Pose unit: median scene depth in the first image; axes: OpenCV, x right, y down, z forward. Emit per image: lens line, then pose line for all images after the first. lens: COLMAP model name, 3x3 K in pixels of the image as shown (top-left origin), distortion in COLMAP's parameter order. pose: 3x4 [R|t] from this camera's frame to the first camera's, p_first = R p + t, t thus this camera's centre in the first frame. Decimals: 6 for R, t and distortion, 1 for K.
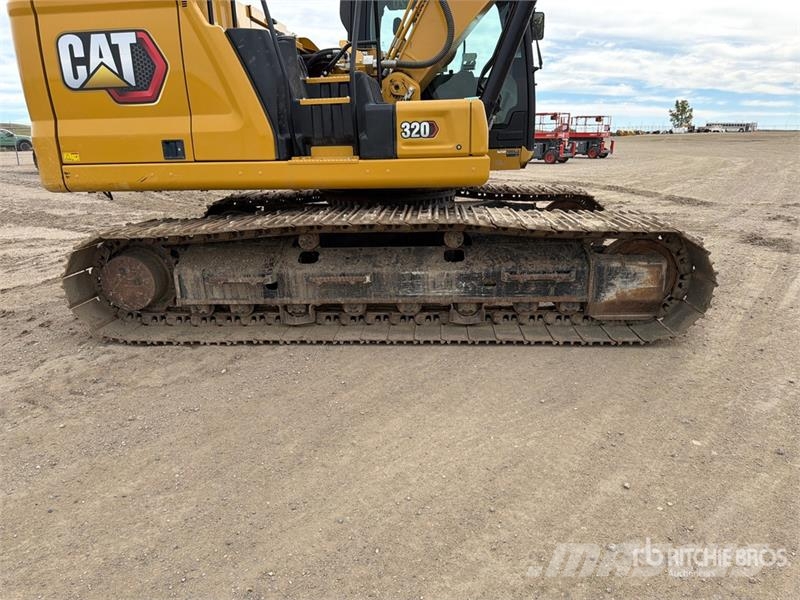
lens RADIAL K [[567.3, 0, 403.6], [0, 567.3, 295.1], [0, 0, 1]] dist [0.073345, -0.096009]
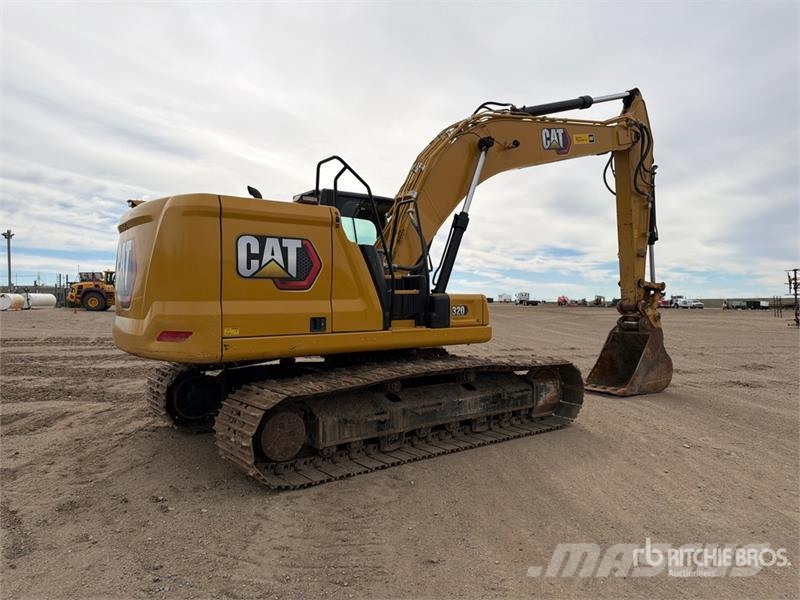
lens RADIAL K [[567.3, 0, 403.6], [0, 567.3, 295.1], [0, 0, 1]] dist [0.073345, -0.096009]
pose [[0.747120, 0.022658, 0.664303, -1.126699], [0.156236, 0.965432, -0.208642, -0.016901], [-0.646067, 0.259668, 0.717754, -0.074446]]
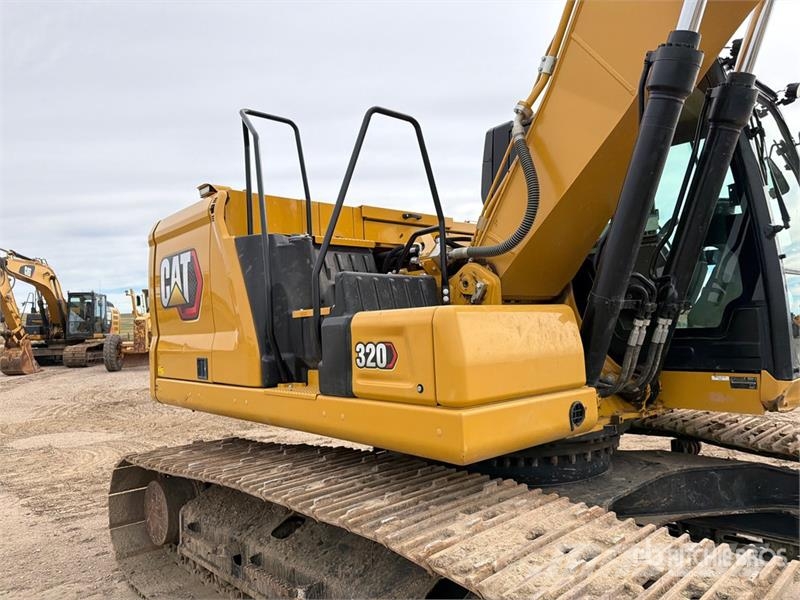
lens RADIAL K [[565.7, 0, 396.5], [0, 565.7, 304.3], [0, 0, 1]] dist [0.091841, -0.141909]
pose [[0.733563, -0.032988, -0.678821, 0.434128], [-0.163738, 0.960821, -0.223635, -0.201881], [0.659603, 0.275199, 0.699421, 0.553508]]
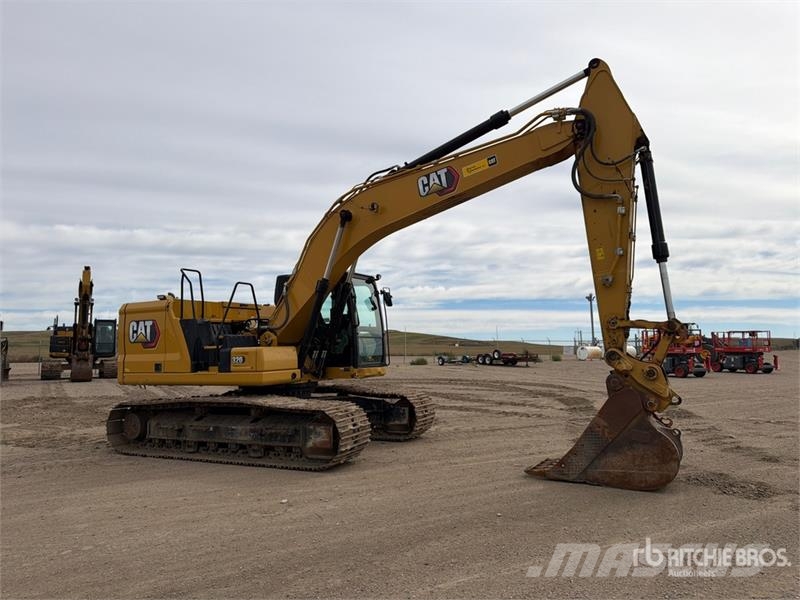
lens RADIAL K [[552.3, 0, 402.9], [0, 552.3, 301.7], [0, 0, 1]] dist [0.156319, -0.281643]
pose [[0.925162, -0.026962, -0.378613, 1.381974], [-0.104372, 0.940953, -0.322045, 0.124103], [0.364941, 0.337461, 0.867720, -0.697450]]
